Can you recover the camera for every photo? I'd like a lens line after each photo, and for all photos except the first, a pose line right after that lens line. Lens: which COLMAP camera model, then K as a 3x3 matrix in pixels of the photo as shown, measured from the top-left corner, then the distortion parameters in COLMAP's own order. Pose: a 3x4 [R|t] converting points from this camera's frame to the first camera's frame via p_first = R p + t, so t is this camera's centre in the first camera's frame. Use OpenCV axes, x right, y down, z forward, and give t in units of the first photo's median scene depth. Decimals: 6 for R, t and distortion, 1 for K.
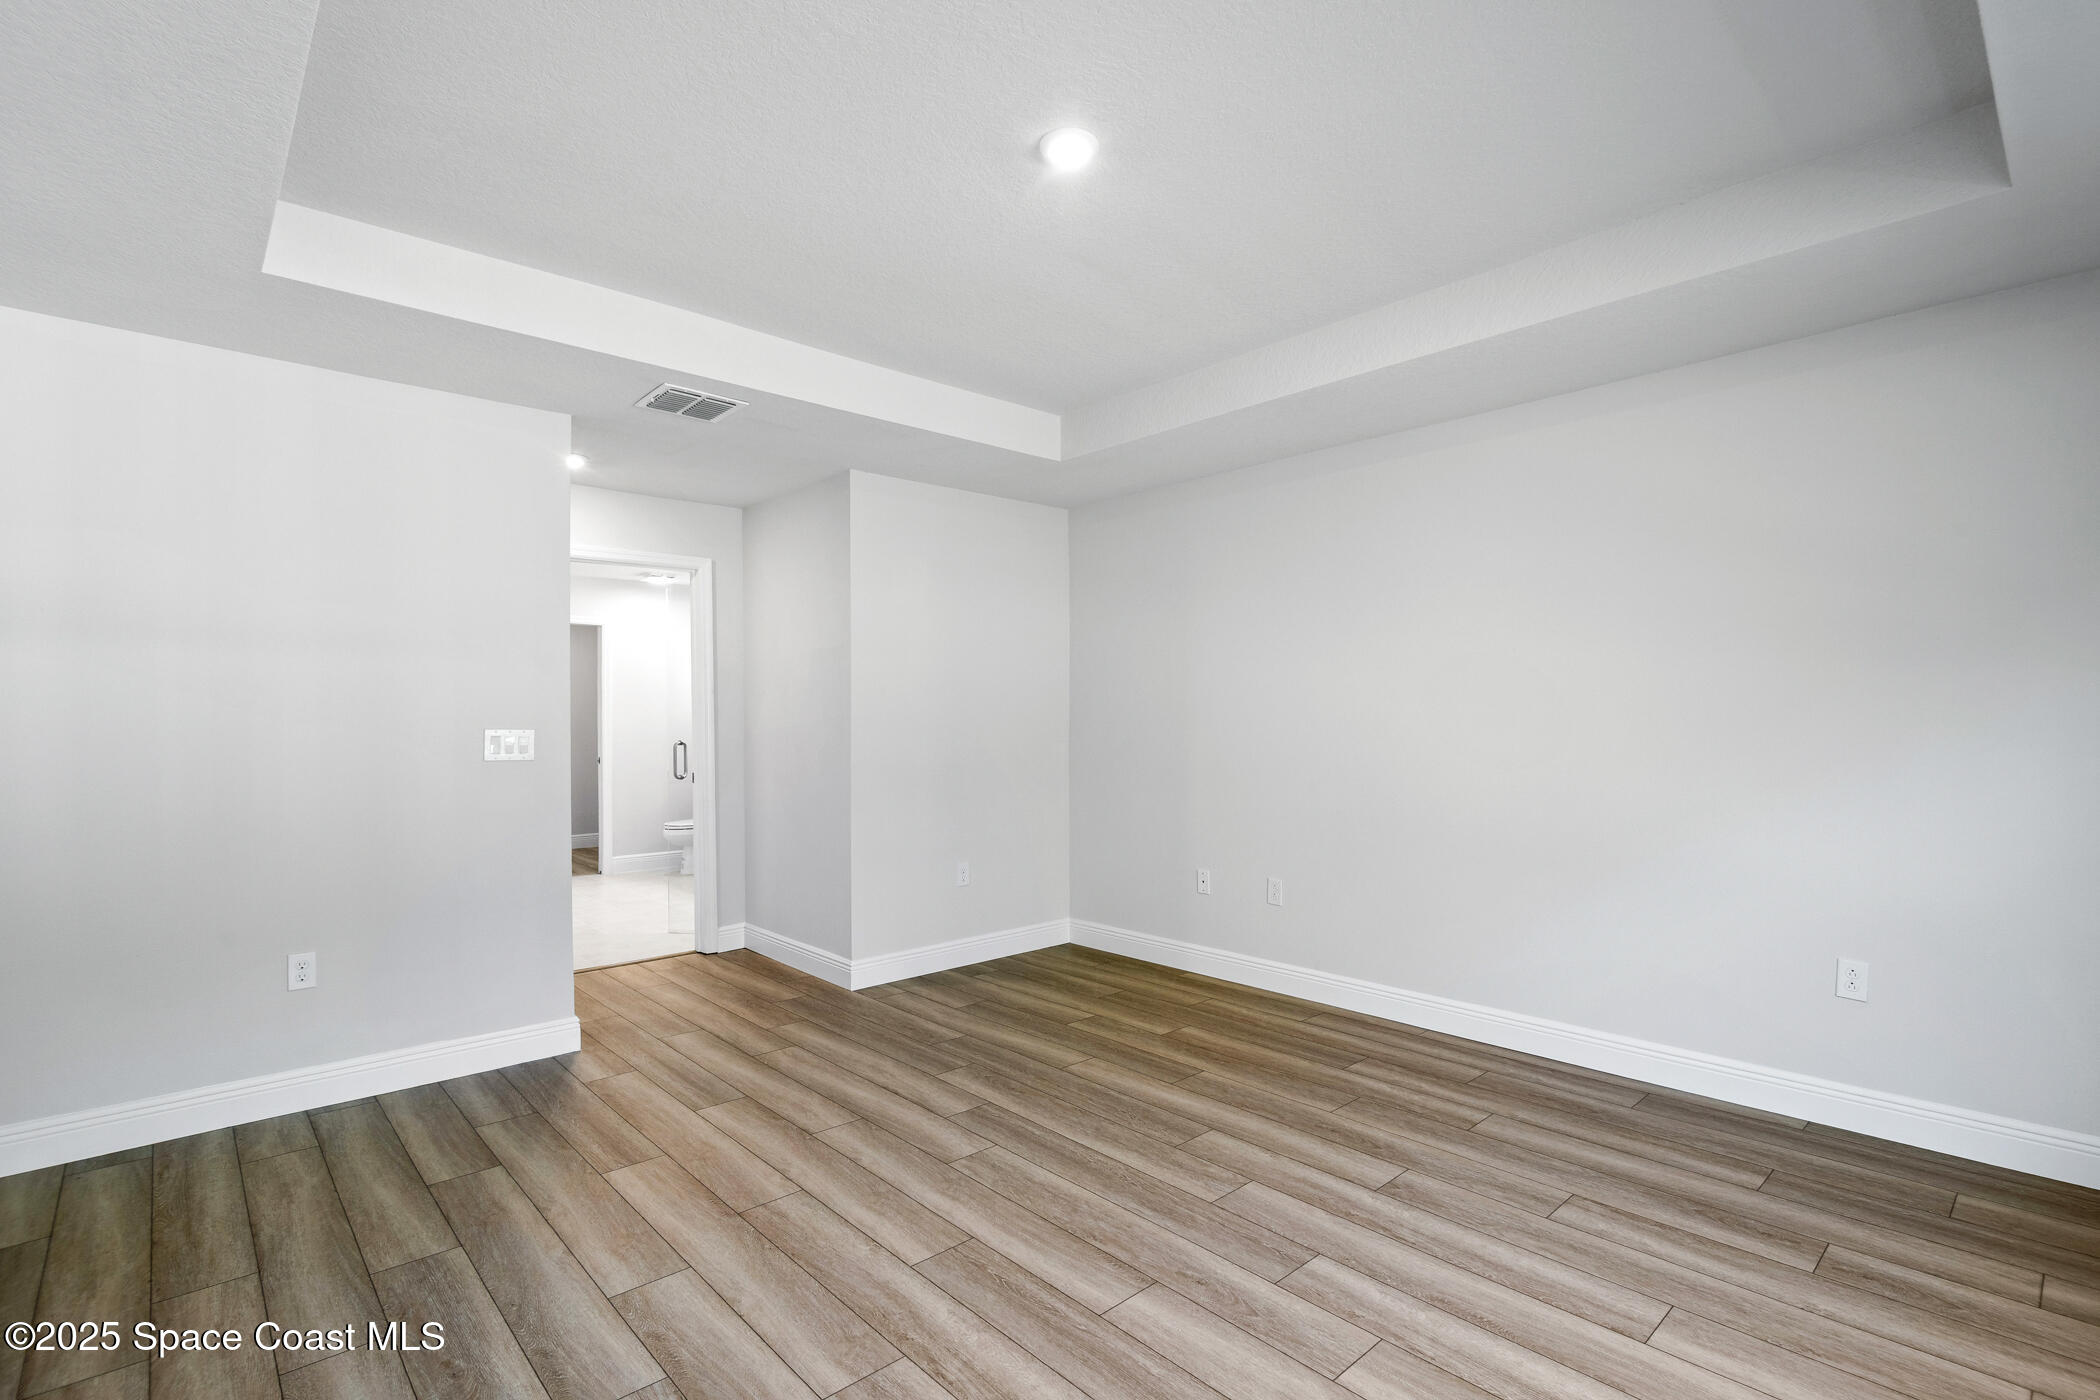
lens RADIAL K [[960.6, 0, 1049.9], [0, 960.6, 711.4], [0, 0, 1]] dist [0.010906, -0.002576]
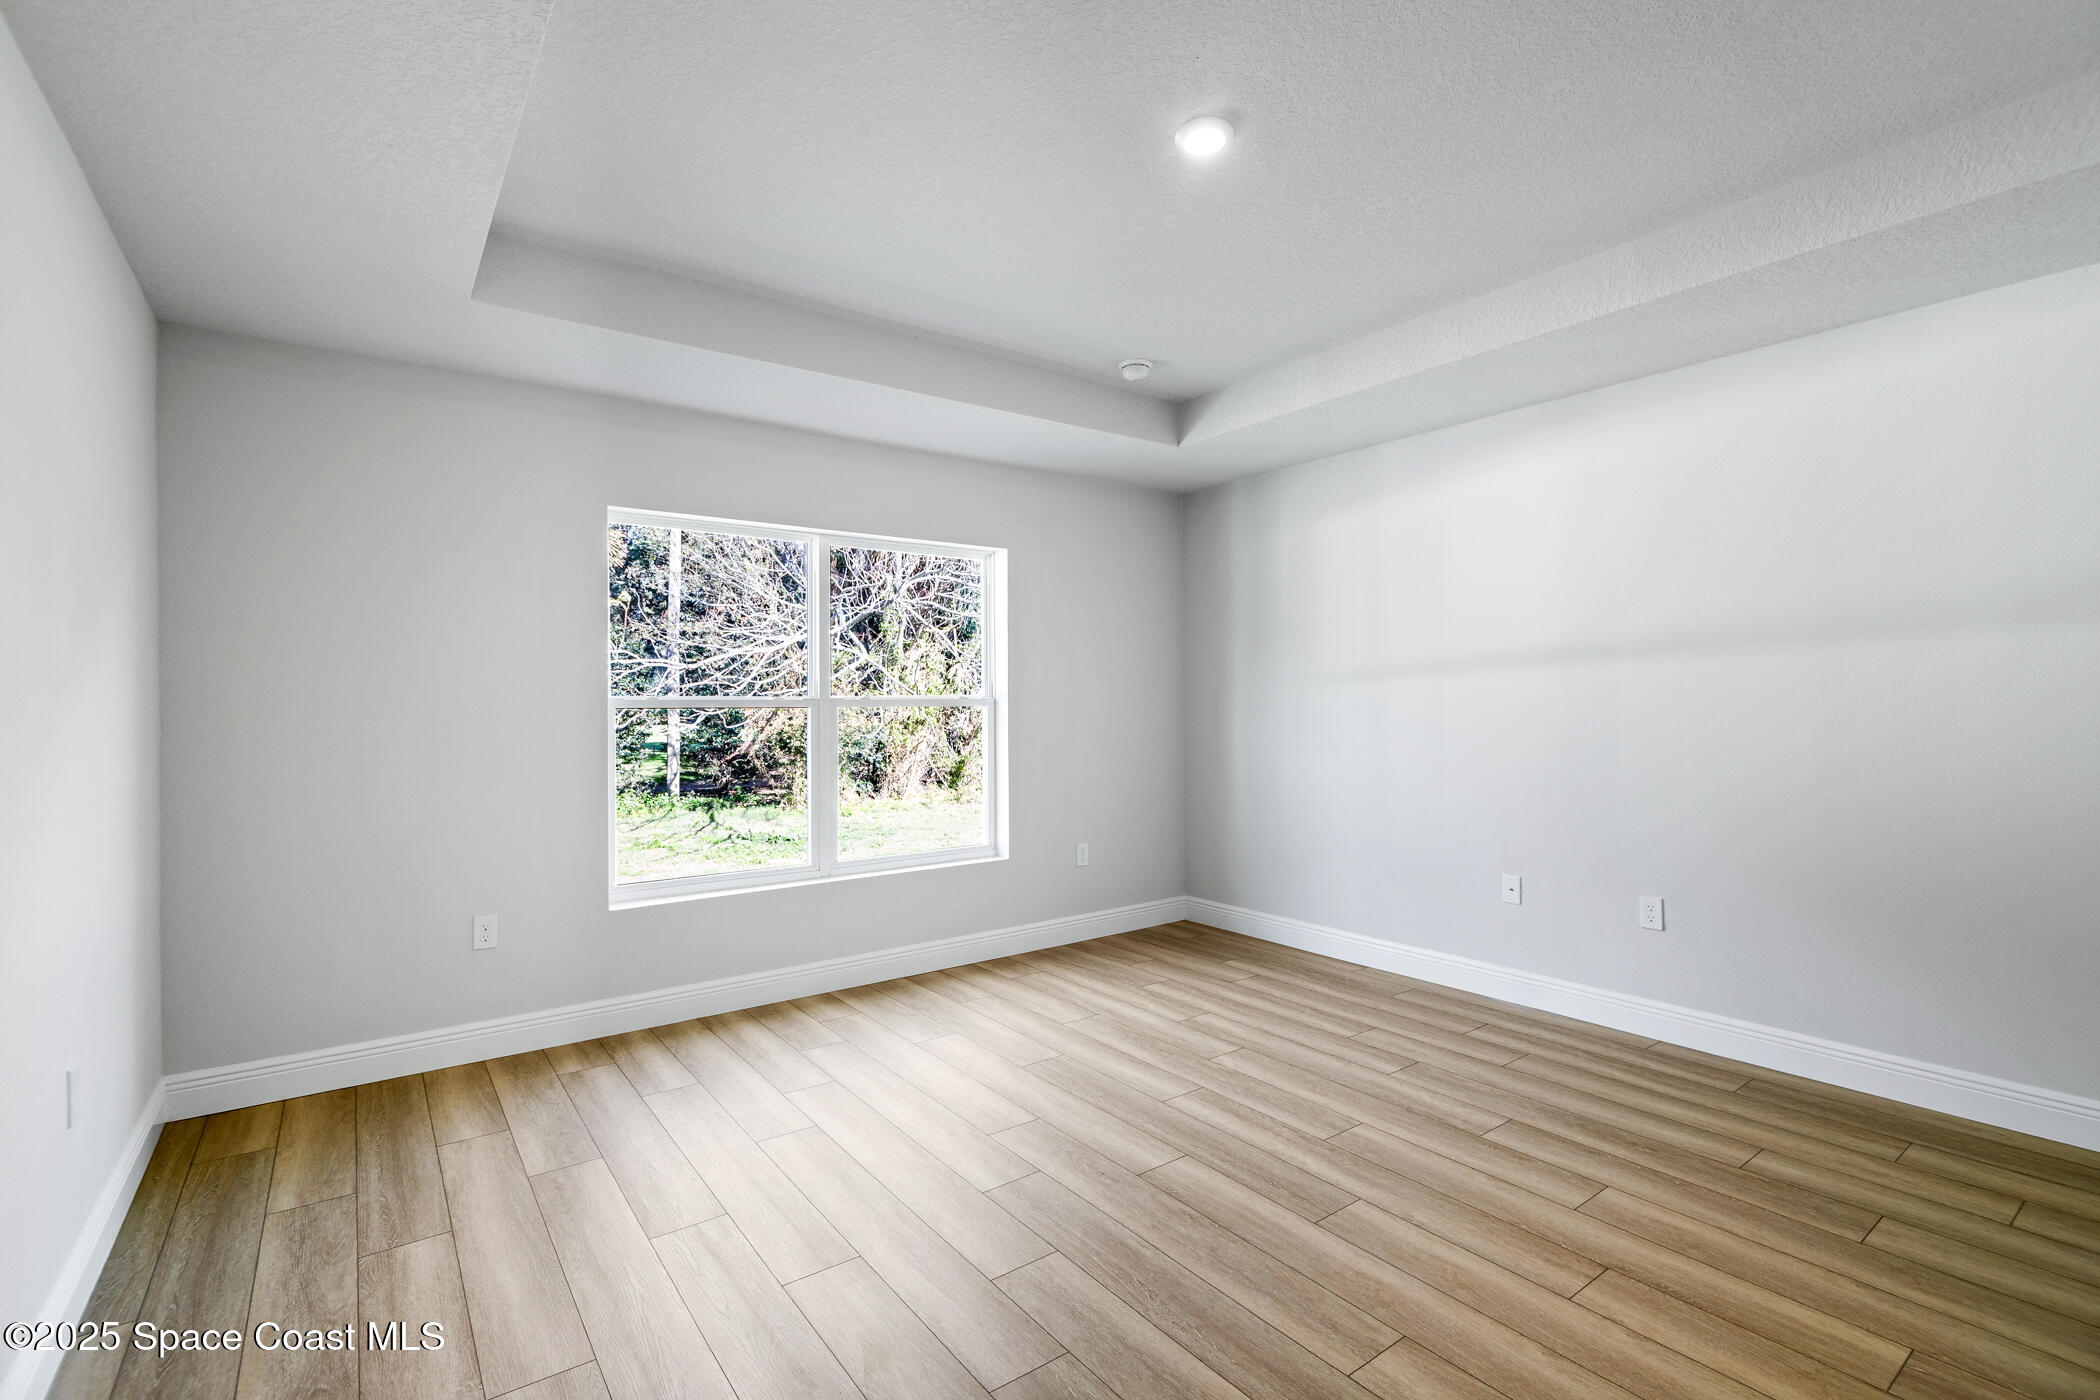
lens RADIAL K [[960.6, 0, 1062.3], [0, 960.6, 706.8], [0, 0, 1]] dist [0.010906, -0.002576]
pose [[-0.996158, 0.012055, 0.086742, 0.080375], [0.012019, 0.999927, -0.000945, 0.014273], [-0.086747, 0.000102, -0.996230, 1.873409]]
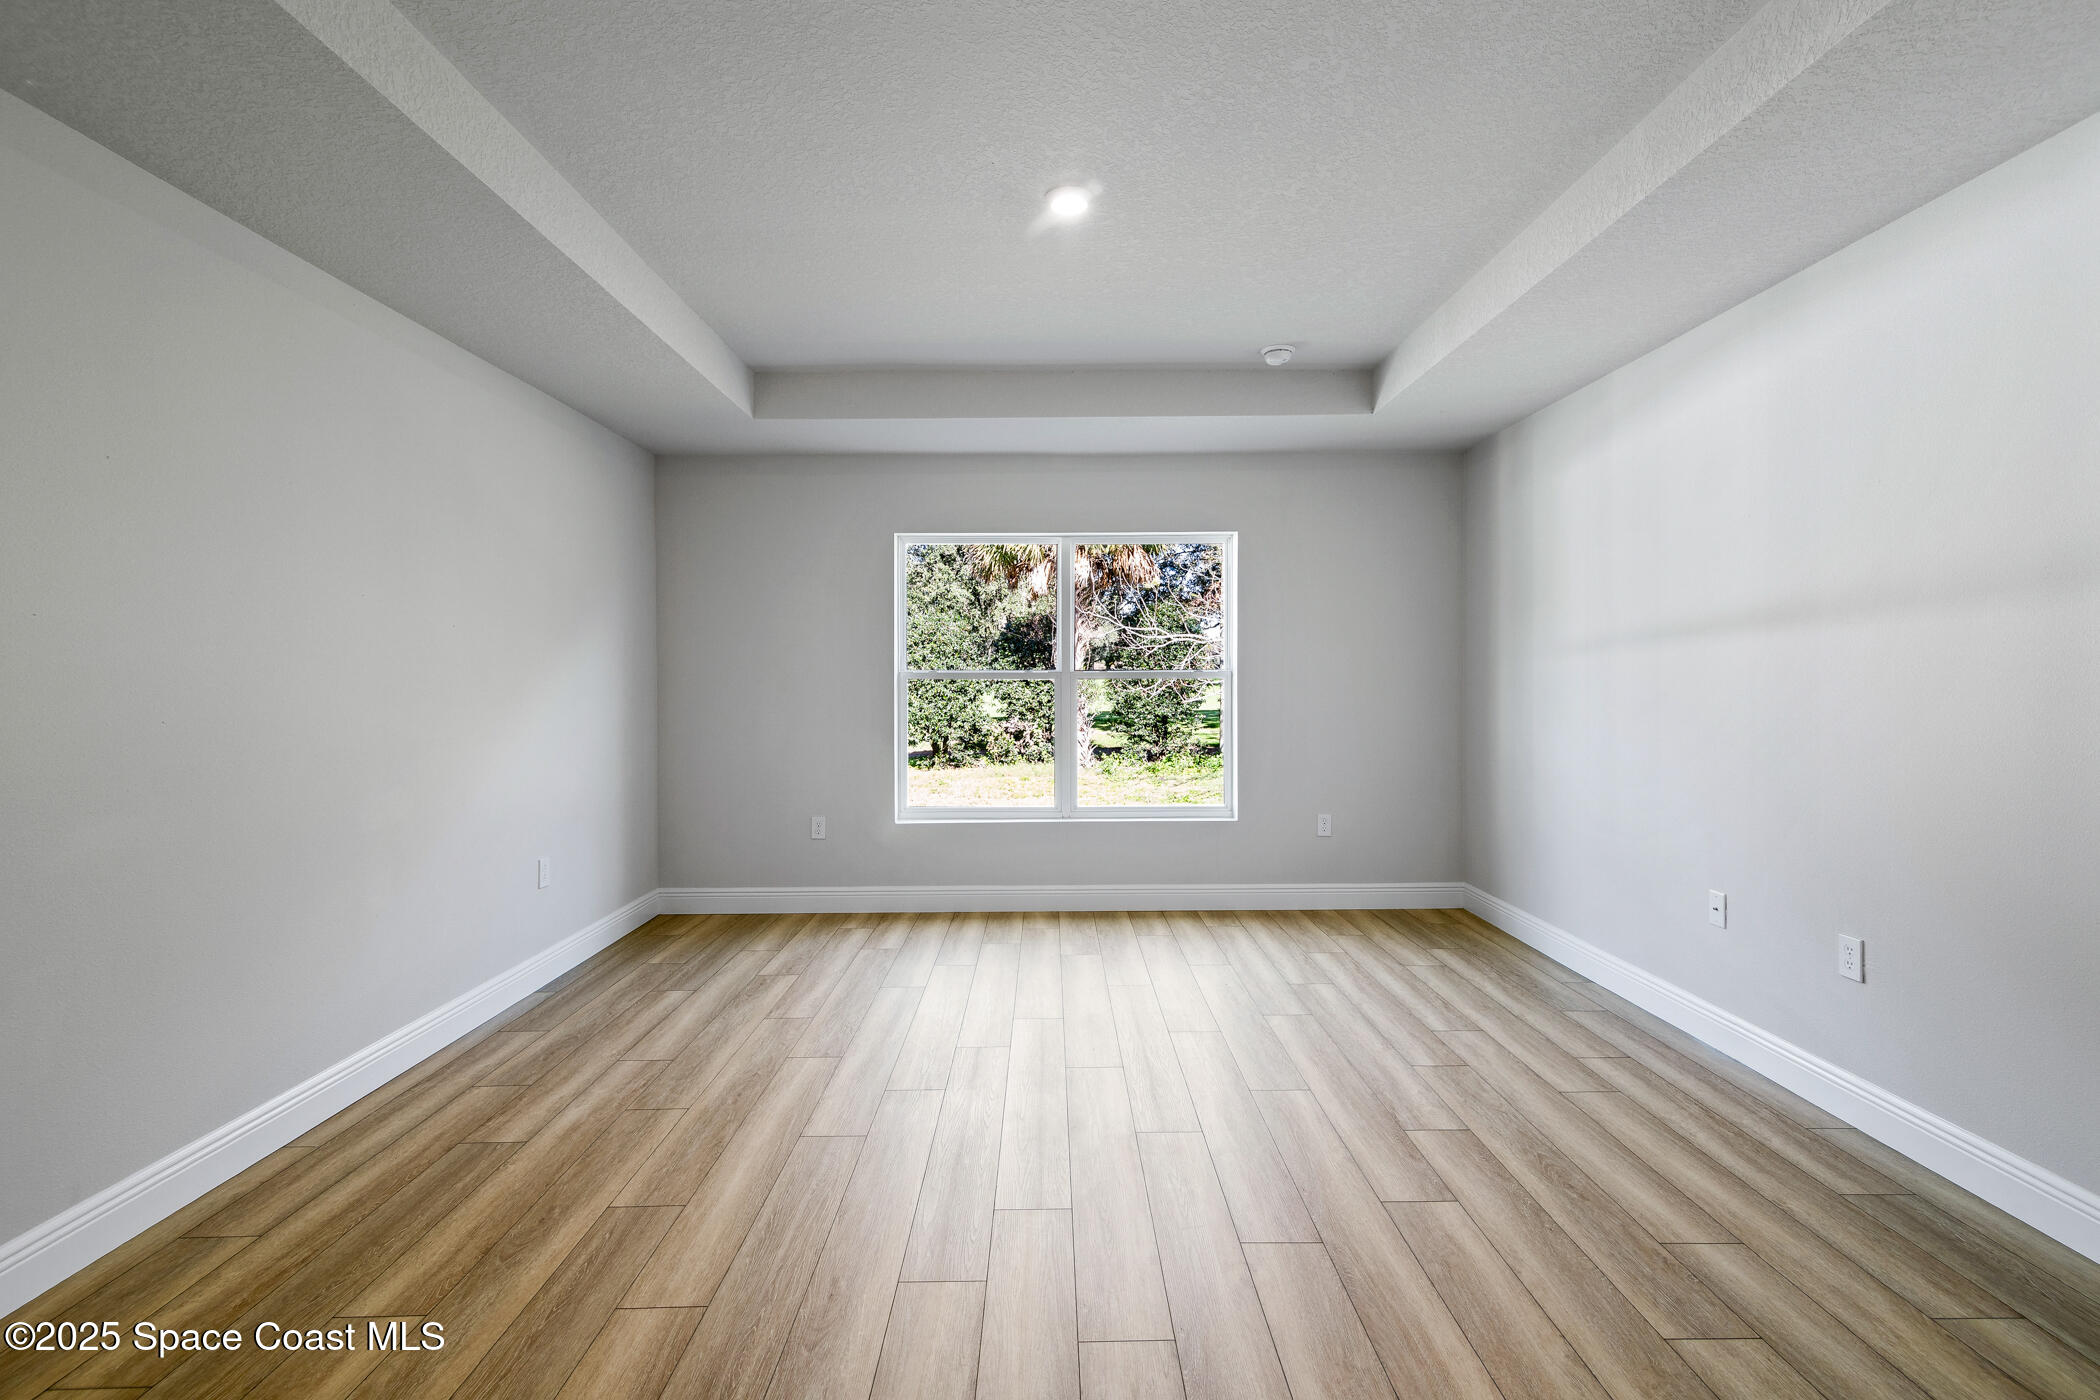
lens RADIAL K [[960.6, 0, 1062.7], [0, 960.6, 691.2], [0, 0, 1]] dist [0.010906, -0.002576]
pose [[-0.747287, -0.001246, 0.664500, -0.710288], [0.005838, 0.999947, 0.008440, 0.017468], [-0.664475, 0.010187, -0.747241, 1.764329]]
